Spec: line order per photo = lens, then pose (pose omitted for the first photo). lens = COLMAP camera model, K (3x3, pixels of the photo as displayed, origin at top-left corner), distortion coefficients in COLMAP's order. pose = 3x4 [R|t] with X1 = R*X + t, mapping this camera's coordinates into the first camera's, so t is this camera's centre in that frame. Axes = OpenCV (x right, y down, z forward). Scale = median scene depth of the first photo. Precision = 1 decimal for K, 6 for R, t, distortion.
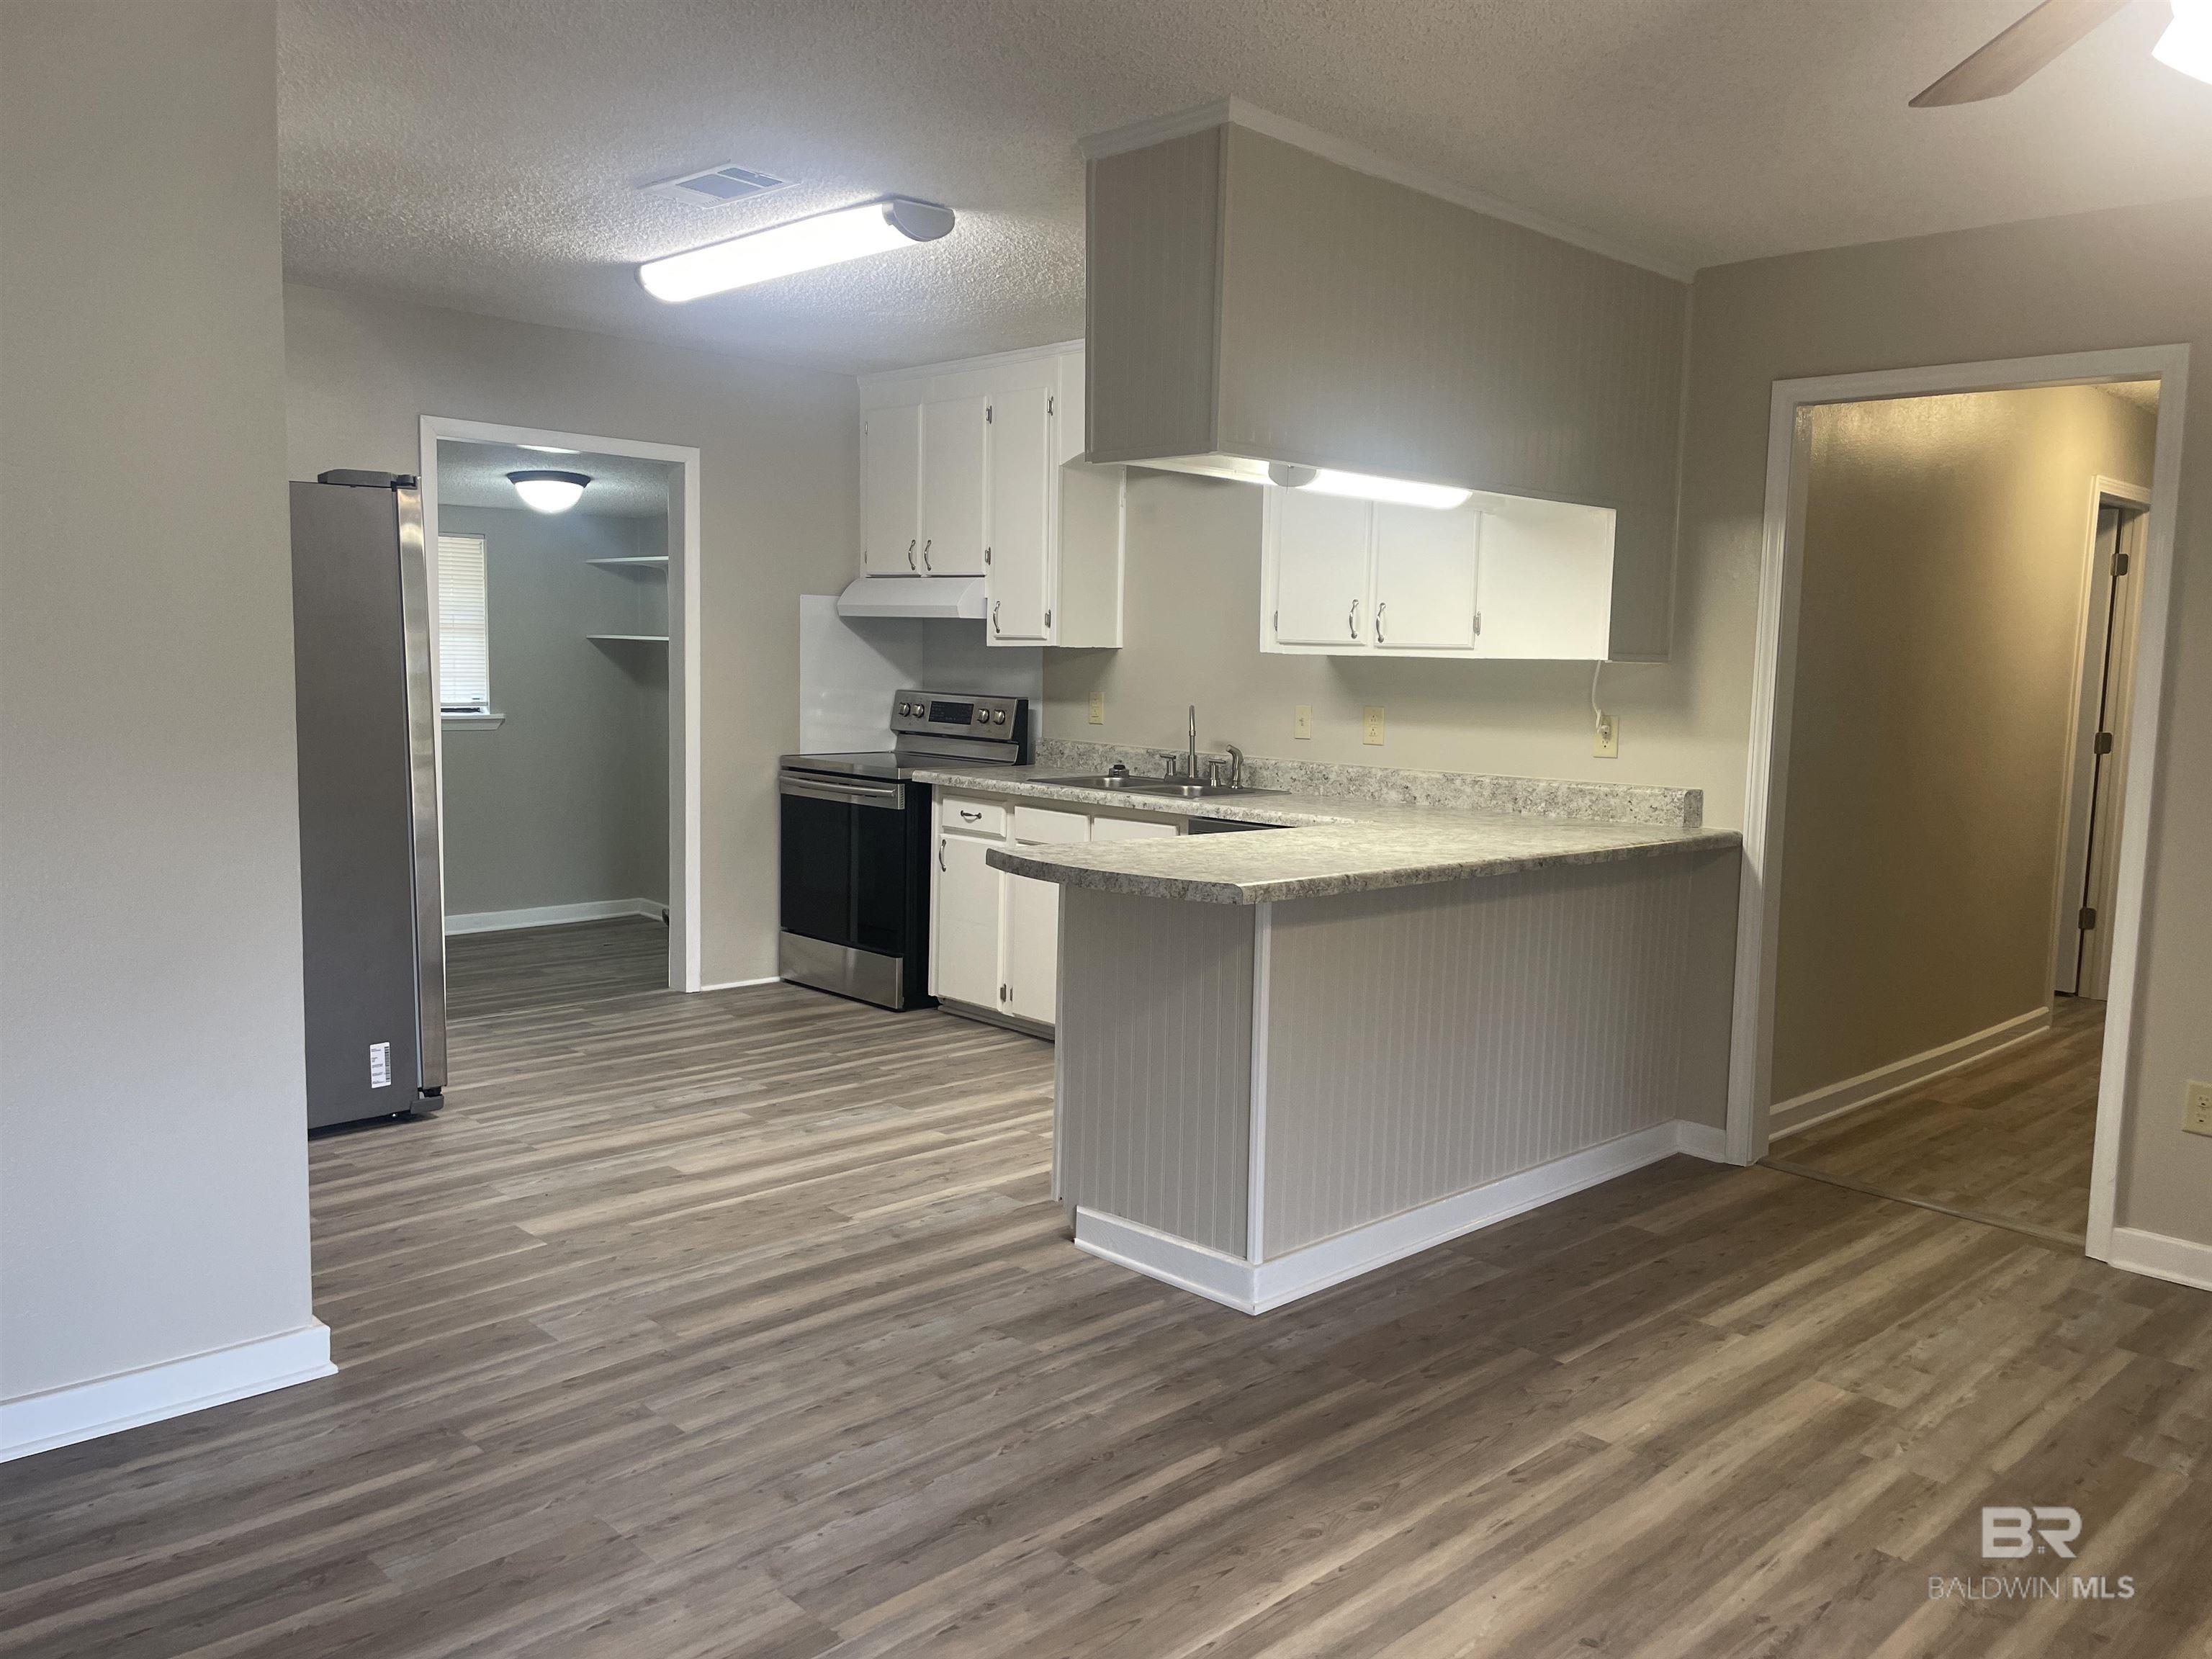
lens RADIAL K [[1678.3, 0, 1109.2], [0, 1678.3, 831.9], [0, 0, 1]] dist [0.054823, -0.076878]
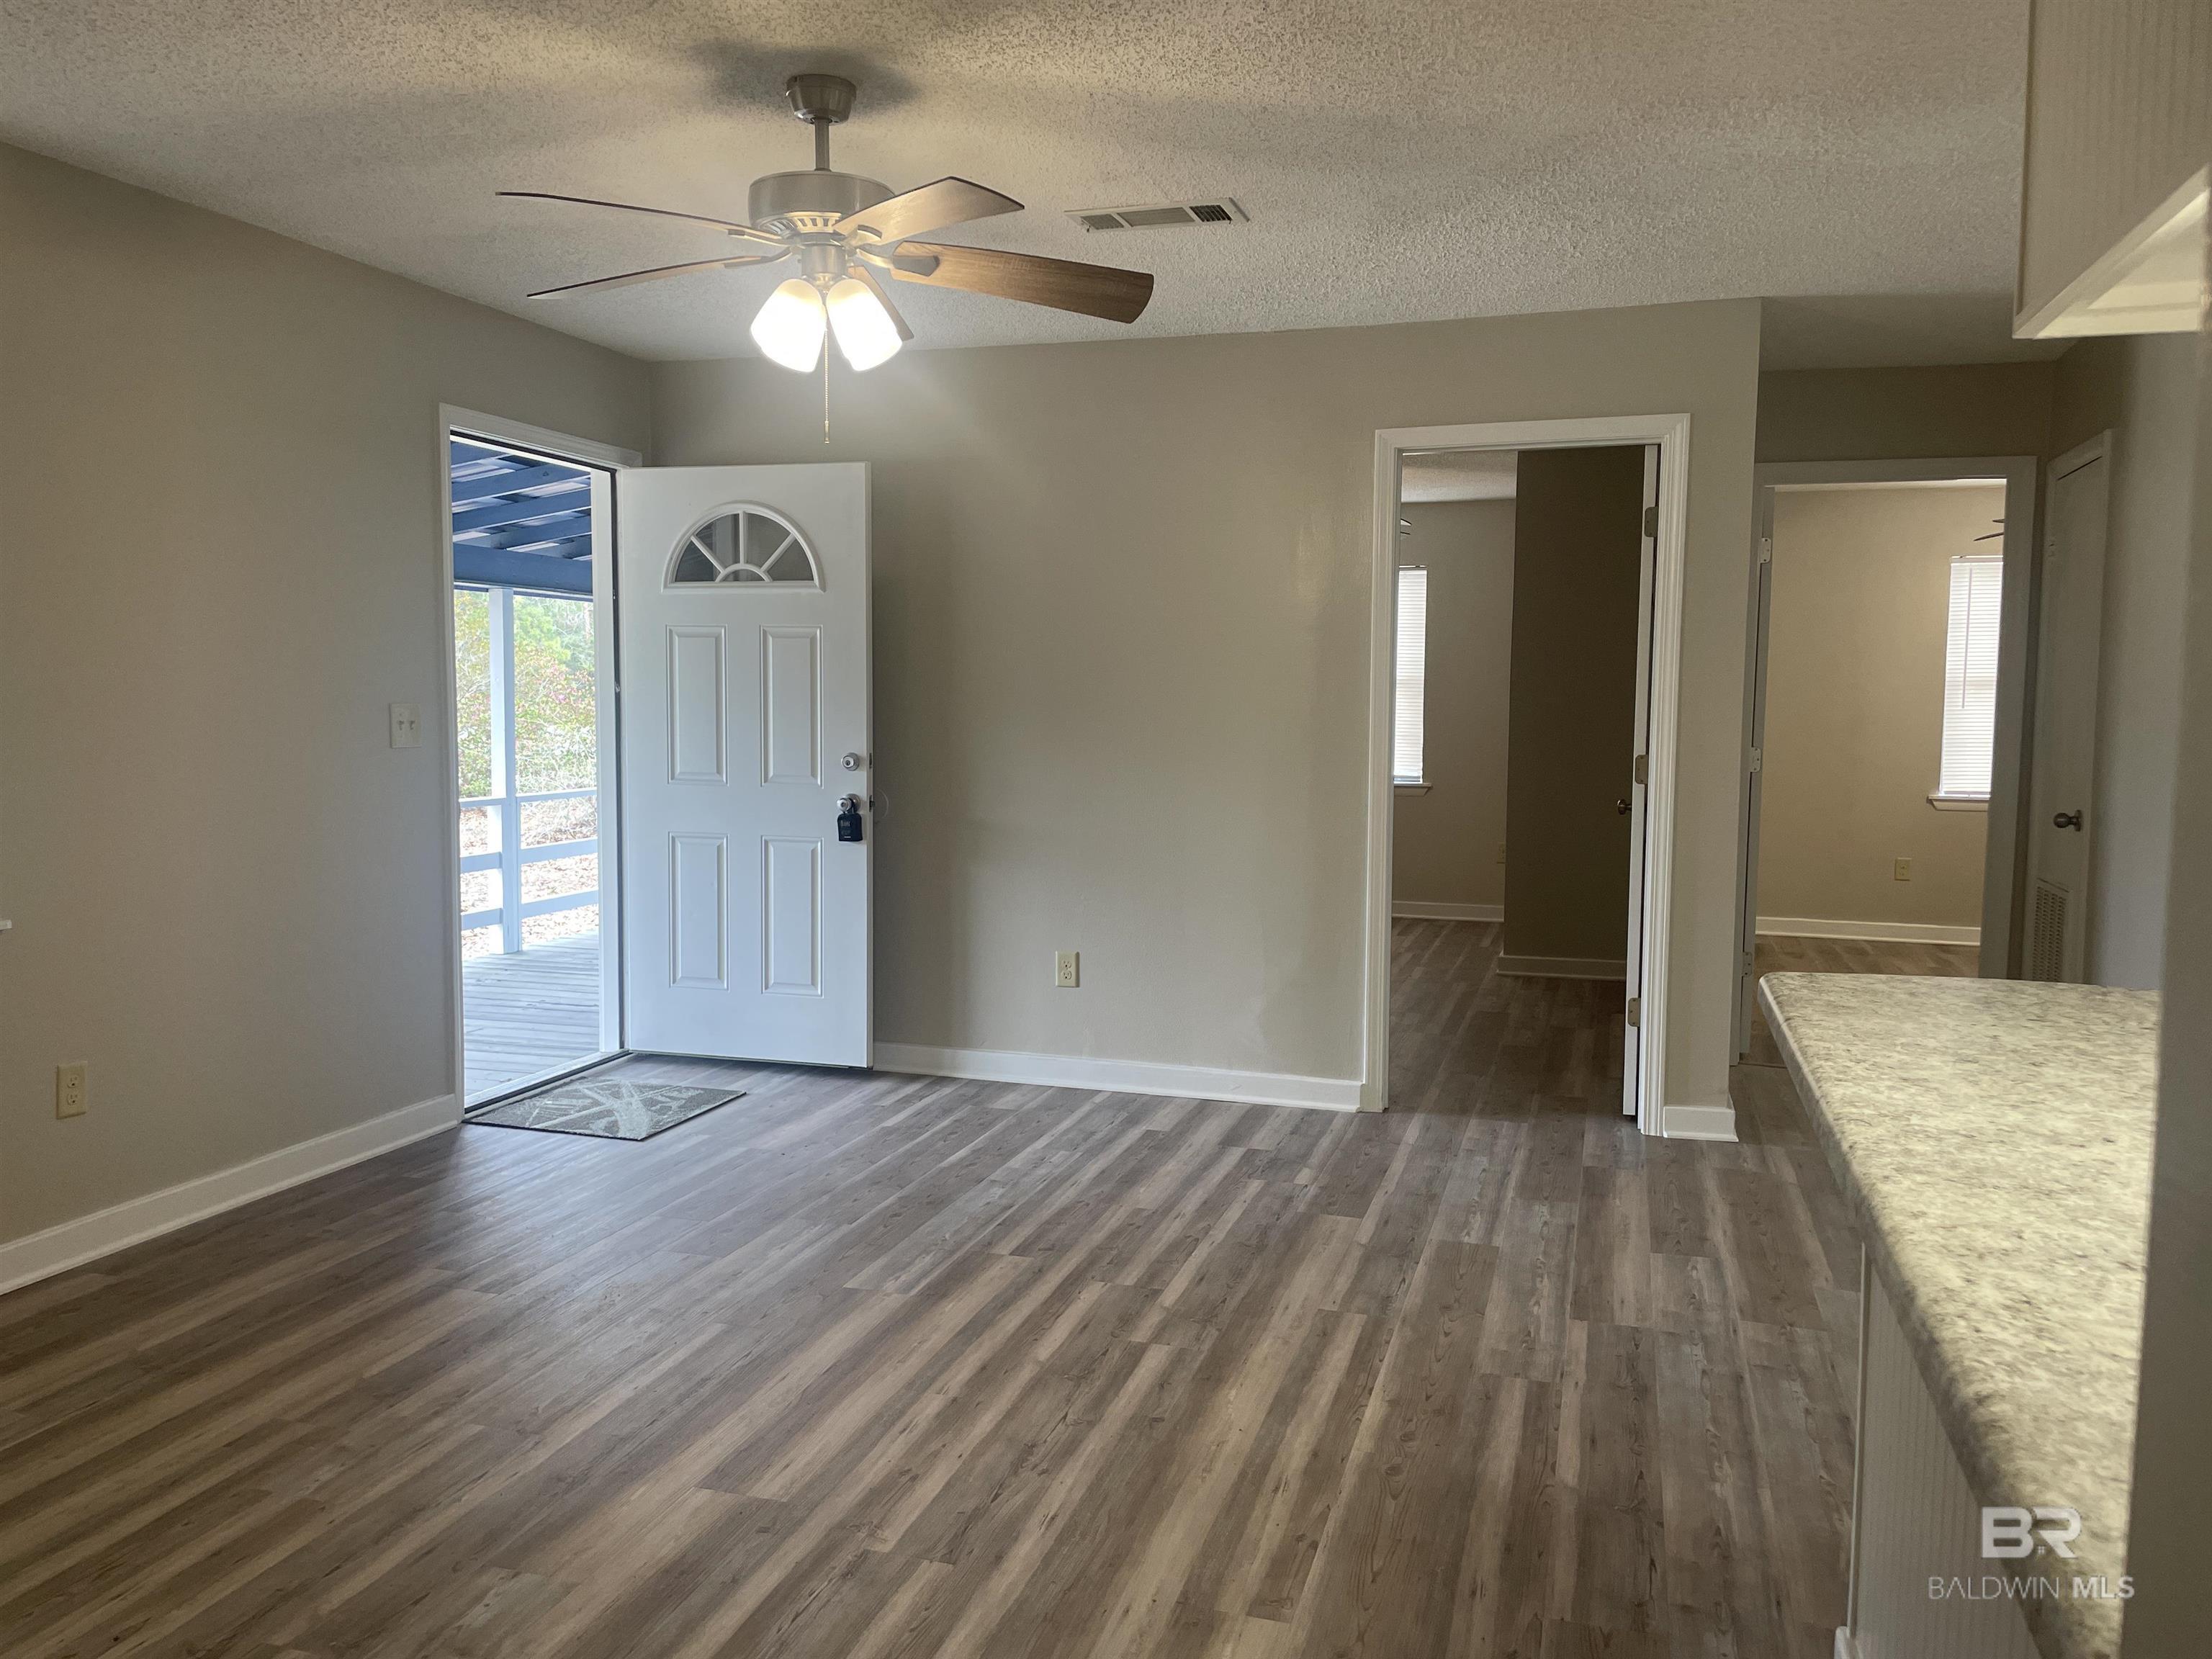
lens RADIAL K [[1678.3, 0, 1101.1], [0, 1678.3, 829.1], [0, 0, 1]] dist [0.054823, -0.076878]
pose [[-0.875599, 0.005118, -0.483011, 0.675011], [-0.086387, 0.982164, 0.167008, -0.127562], [0.475251, 0.187958, -0.859540, 1.434411]]
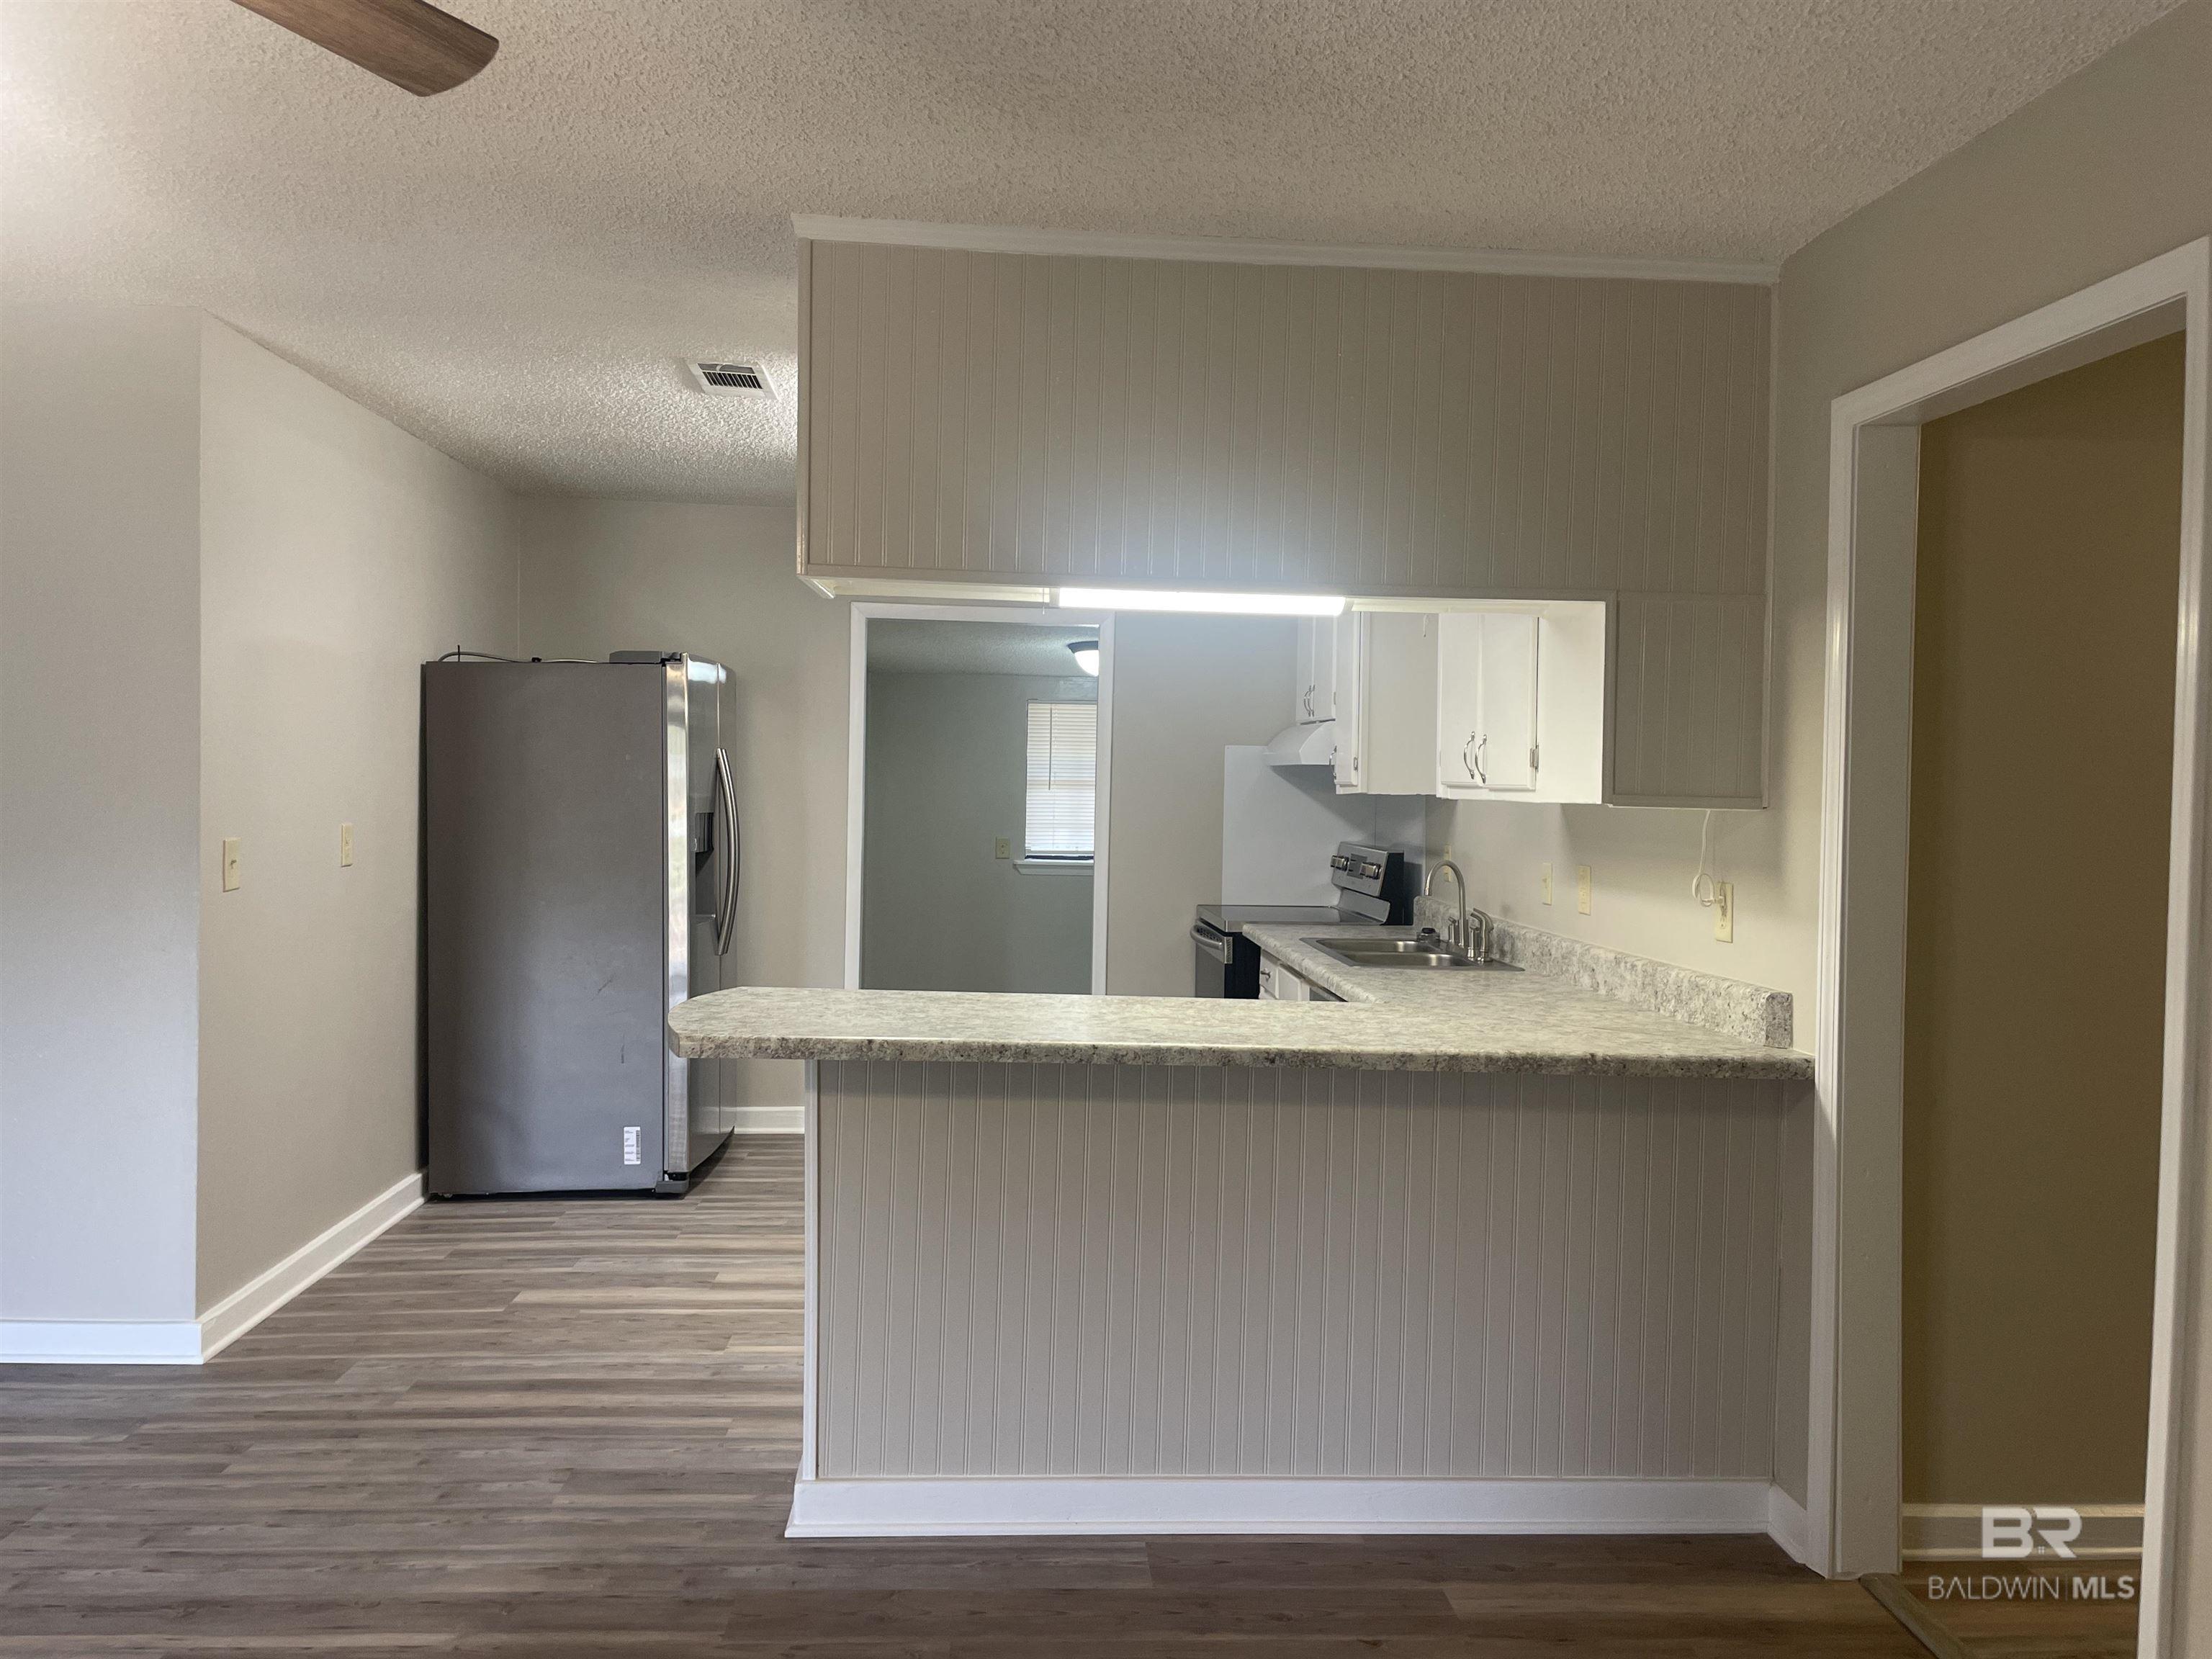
lens RADIAL K [[1678.3, 0, 1124.6], [0, 1678.3, 818.3], [0, 0, 1]] dist [0.054823, -0.076878]
pose [[0.763121, 0.004669, -0.646239, 0.829166], [-0.072135, 0.994340, -0.077997, -0.031590], [0.642218, 0.106138, 0.759139, 0.422300]]
